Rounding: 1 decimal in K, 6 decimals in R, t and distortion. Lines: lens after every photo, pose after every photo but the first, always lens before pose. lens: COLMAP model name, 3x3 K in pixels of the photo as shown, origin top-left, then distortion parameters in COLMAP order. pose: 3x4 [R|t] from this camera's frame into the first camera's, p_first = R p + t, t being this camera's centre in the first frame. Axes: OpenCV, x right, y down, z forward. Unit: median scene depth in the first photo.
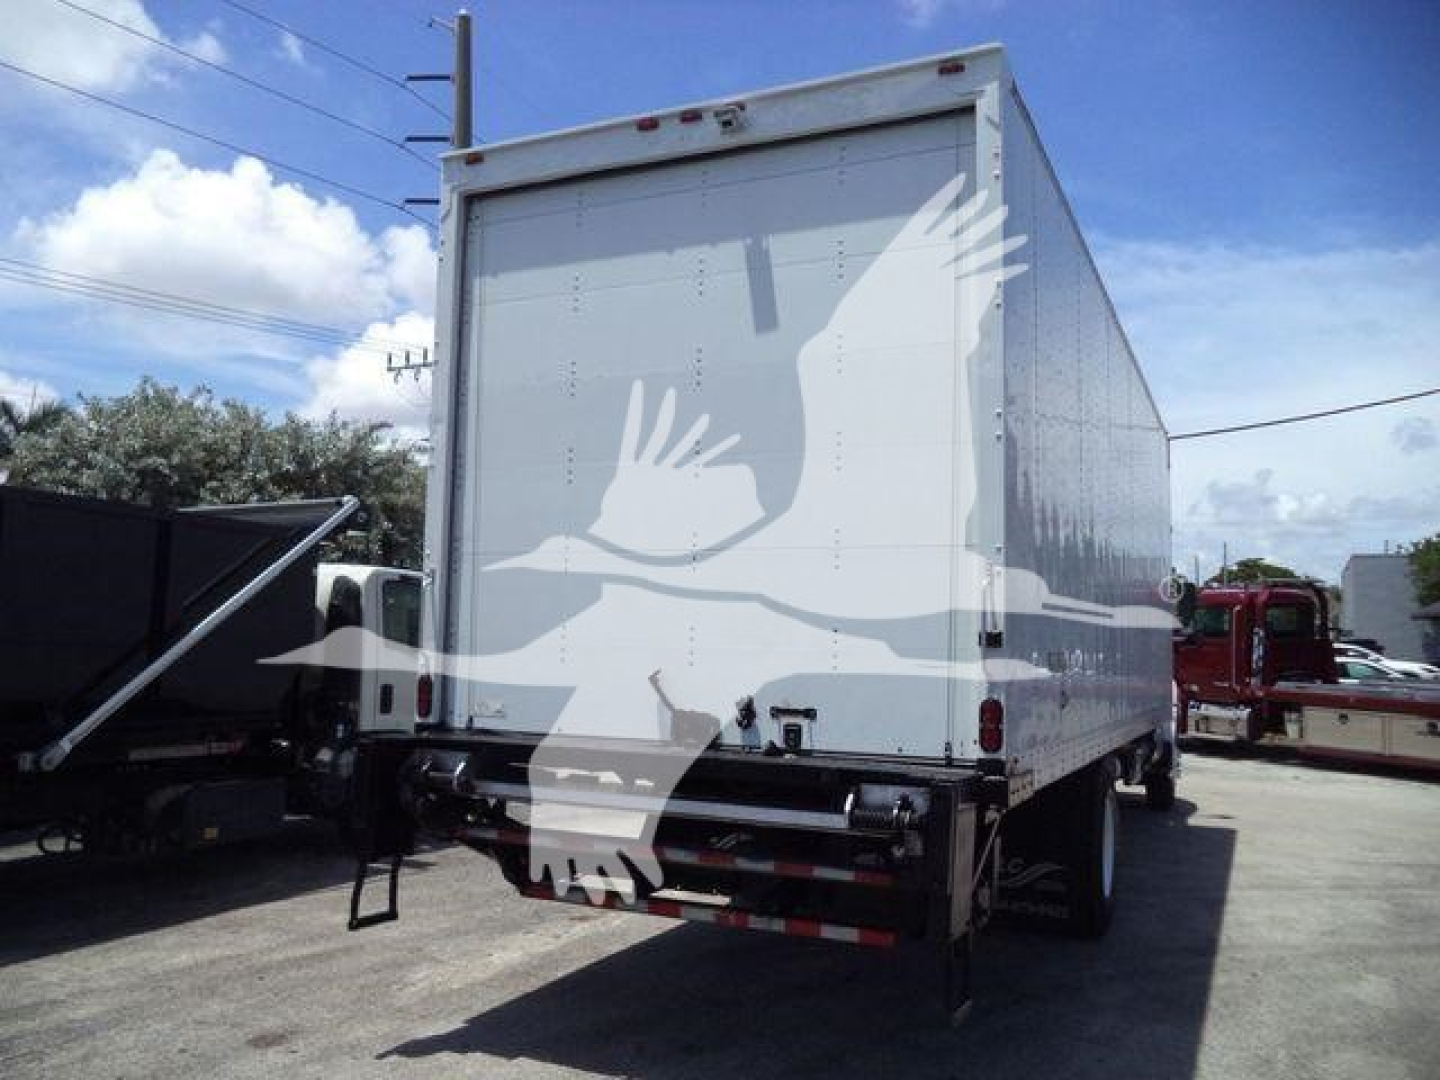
lens RADIAL K [[1204.1, 0, 726.9], [0, 1204.1, 538.7], [0, 0, 1]] dist [-0.000925, -0.060817]
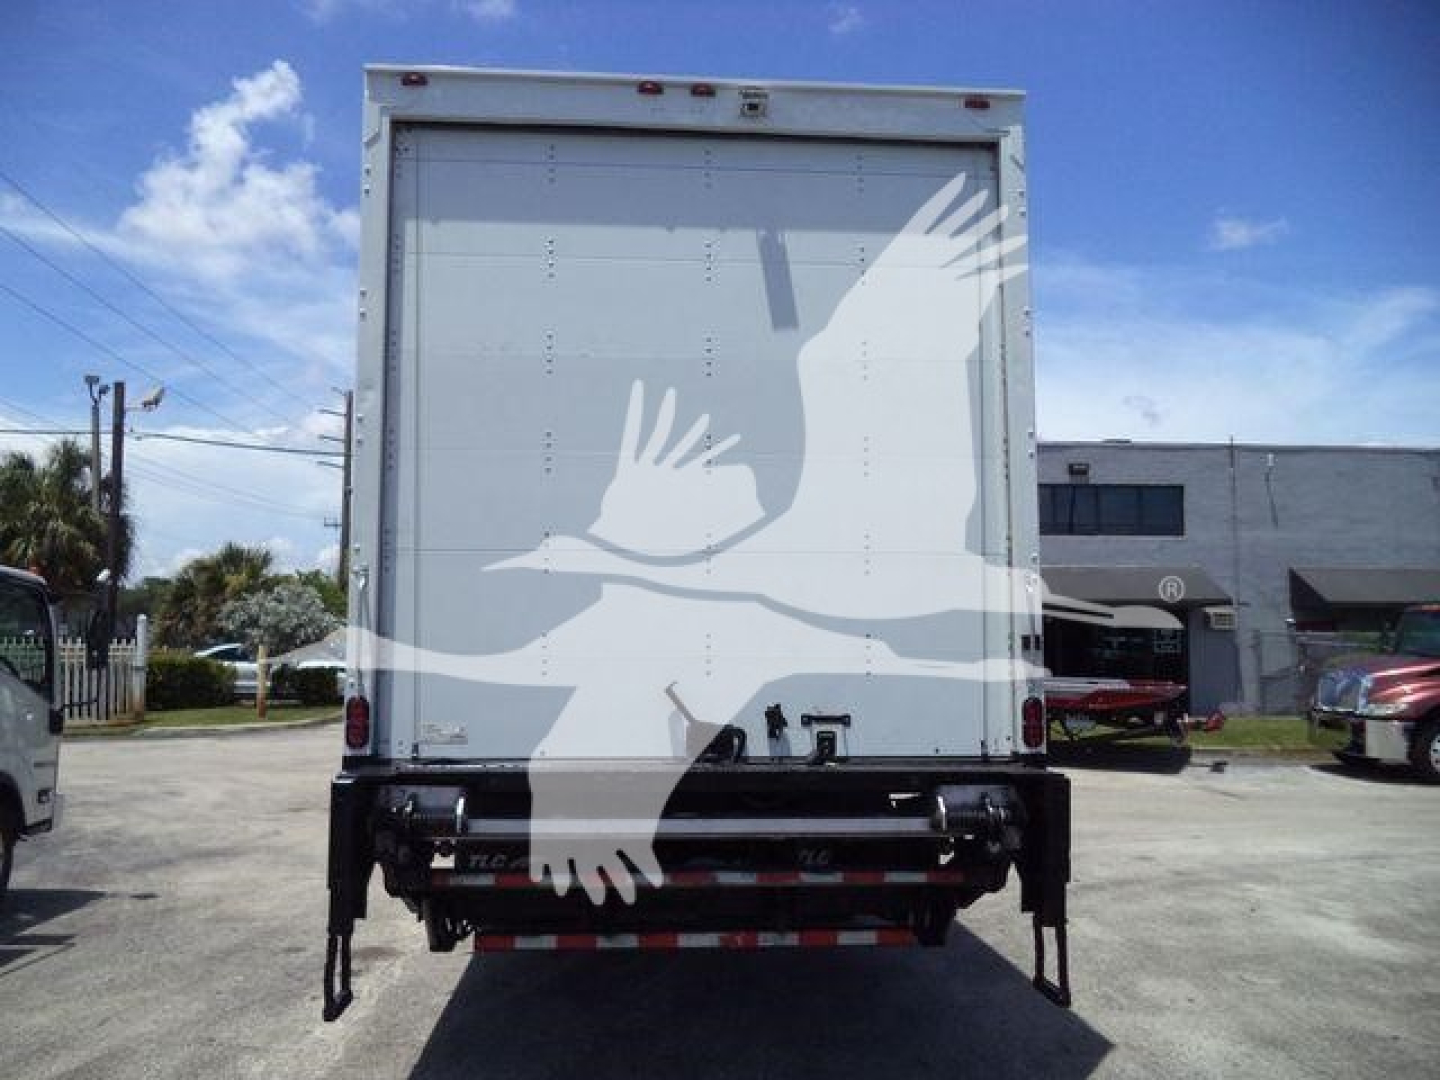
lens RADIAL K [[1178.0, 0, 744.2], [0, 1178.0, 542.1], [0, 0, 1]] dist [-0.022080, -0.011472]
pose [[0.859231, 0.029675, 0.510726, -0.452069], [-0.027346, 0.999553, -0.012071, 0.011752], [-0.510856, -0.003594, 0.859659, 0.190109]]
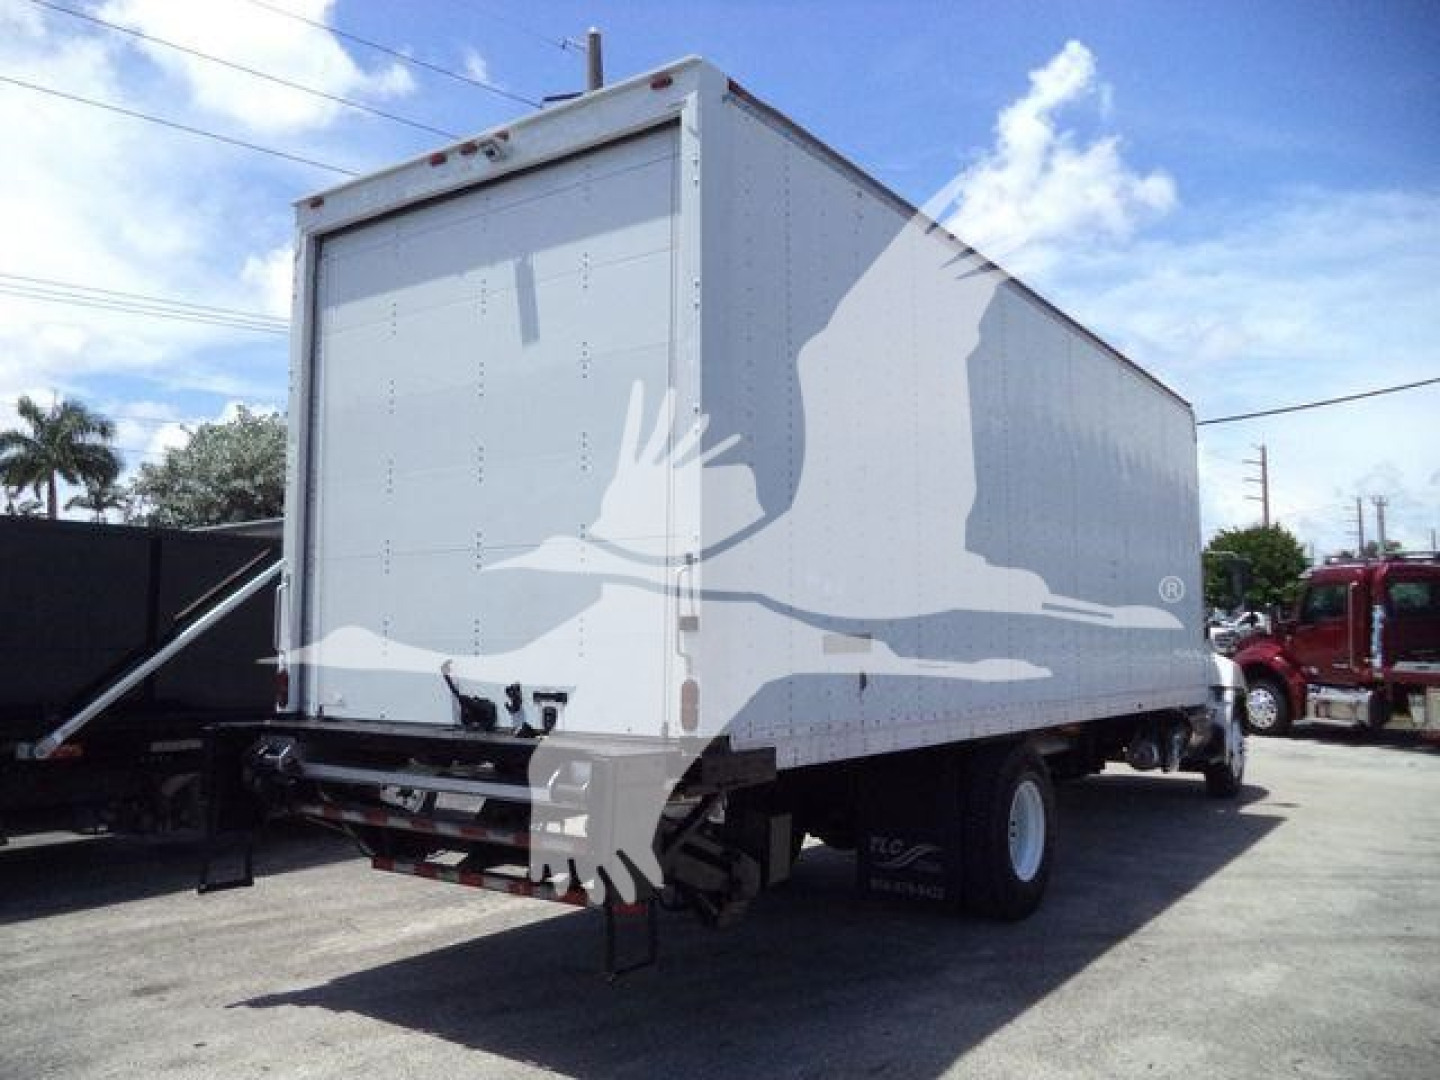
lens RADIAL K [[1212.7, 0, 721.7], [0, 1212.7, 539.5], [0, 0, 1]] dist [-0.022611, -0.004407]
pose [[0.983746, -0.038863, -0.175311, 0.364253], [0.039674, 0.999212, 0.001123, 0.008218], [0.175129, -0.008060, 0.984512, -0.033081]]
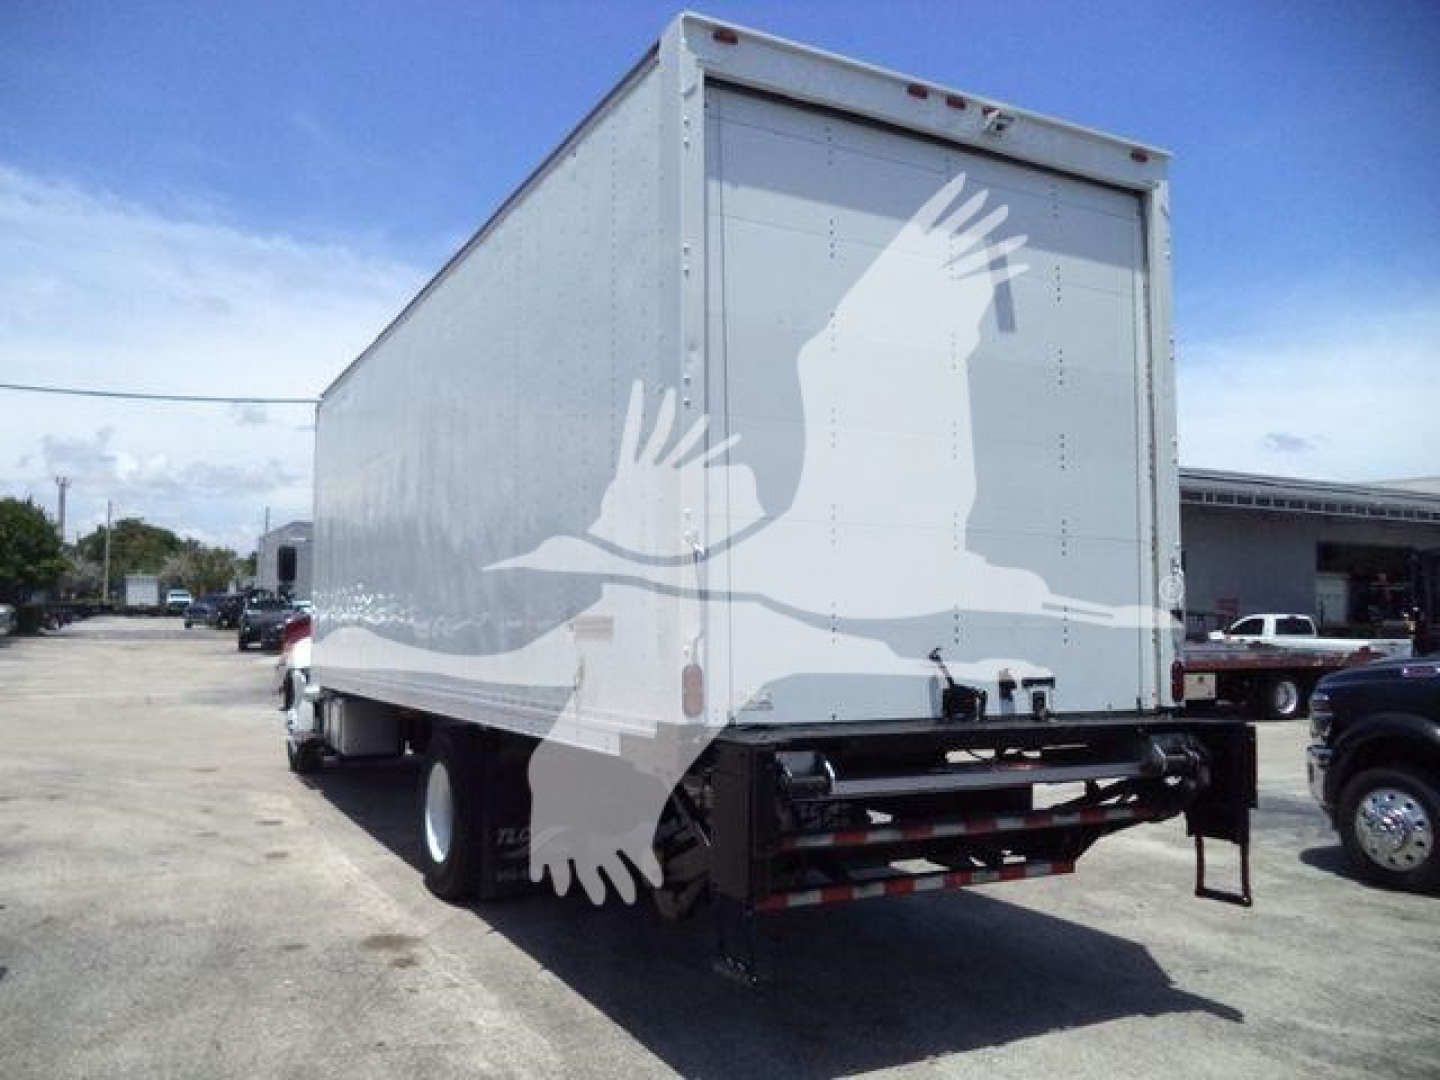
lens RADIAL K [[1179.4, 0, 762.8], [0, 1179.4, 542.6], [0, 0, 1]] dist [-0.034581, 0.000353]
pose [[0.569147, 0.039835, 0.821270, -0.904398], [-0.068688, 0.997638, -0.000788, 0.030946], [-0.819362, -0.055963, 0.570539, 0.539261]]
